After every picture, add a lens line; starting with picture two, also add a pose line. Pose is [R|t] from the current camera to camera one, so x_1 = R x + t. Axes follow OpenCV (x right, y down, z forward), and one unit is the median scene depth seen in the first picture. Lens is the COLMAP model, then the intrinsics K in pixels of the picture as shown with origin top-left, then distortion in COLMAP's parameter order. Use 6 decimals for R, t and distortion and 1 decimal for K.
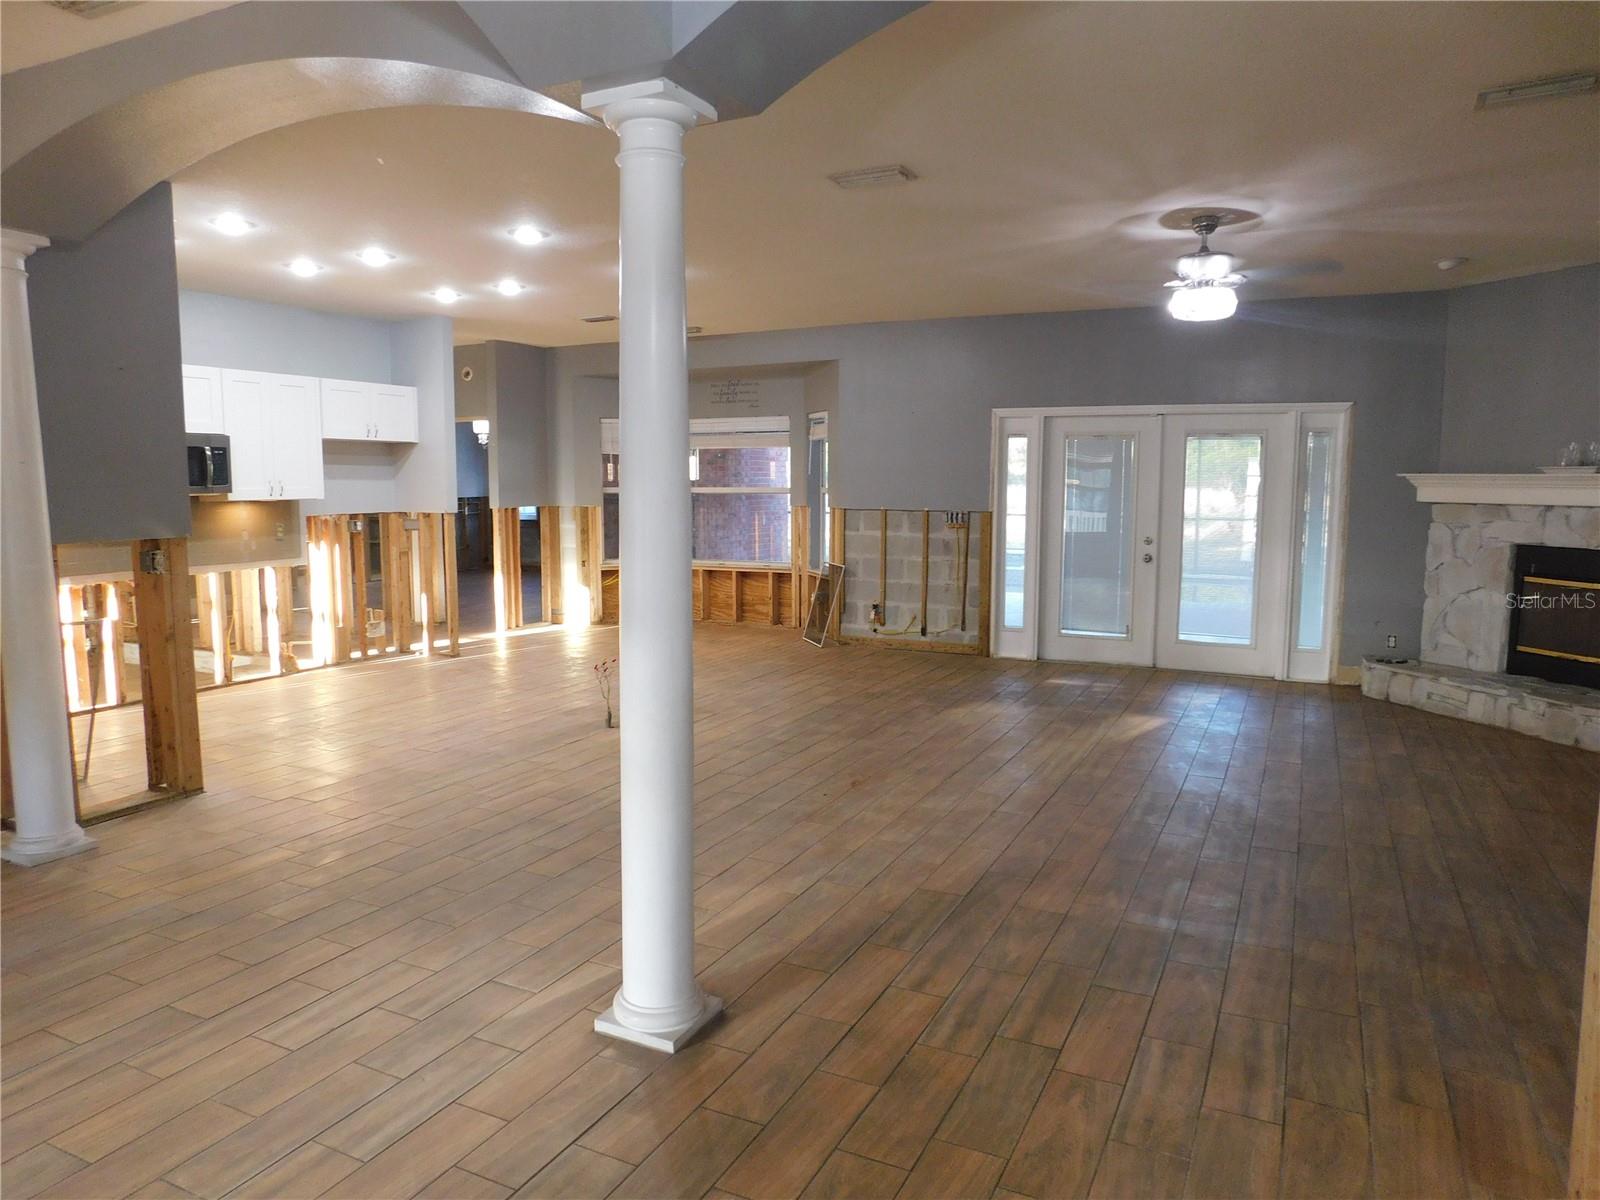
lens RADIAL K [[1063.0, 0, 800.9], [0, 1063.0, 599.1], [0, 0, 1]] dist [-0.067017, 0.056266]
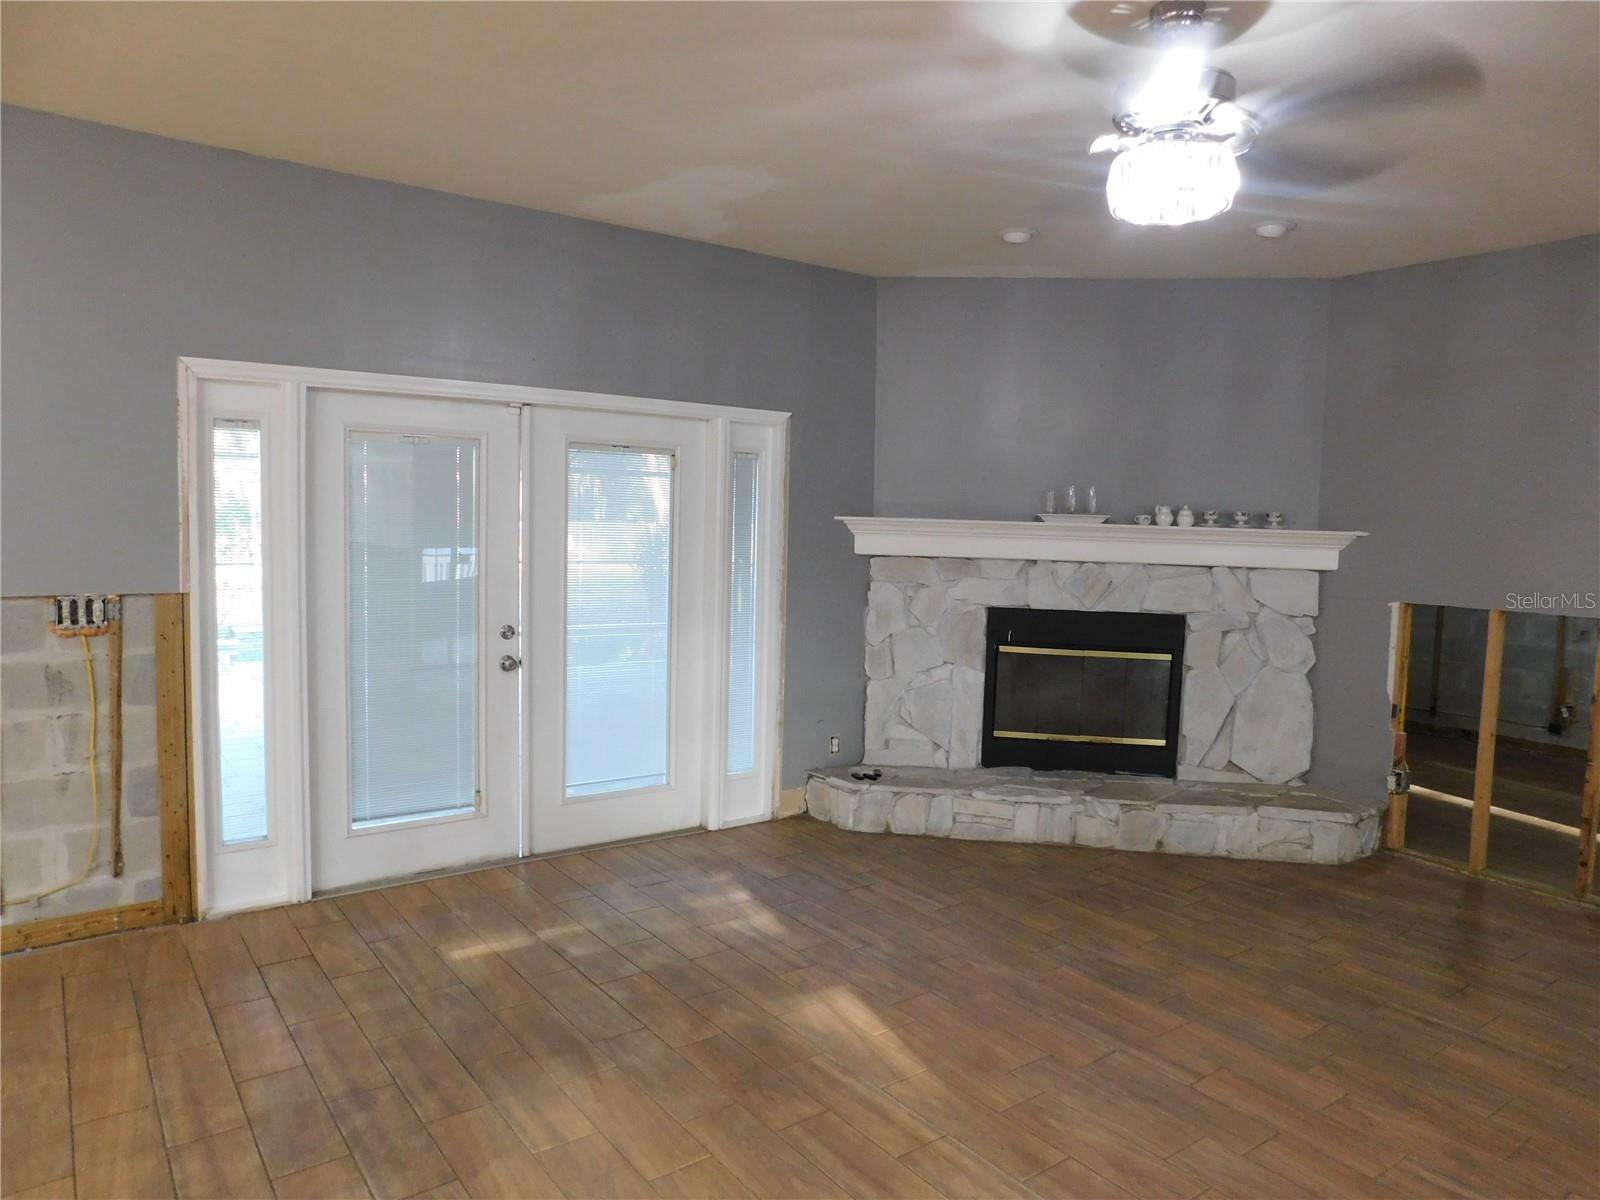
lens RADIAL K [[1063.0, 0, 800.9], [0, 1063.0, 599.1], [0, 0, 1]] dist [-0.067017, 0.056266]
pose [[0.463279, -0.061778, 0.884057, -0.098393], [0.078466, 0.996509, 0.028517, -0.085596], [-0.882732, 0.056157, 0.466509, 0.680523]]
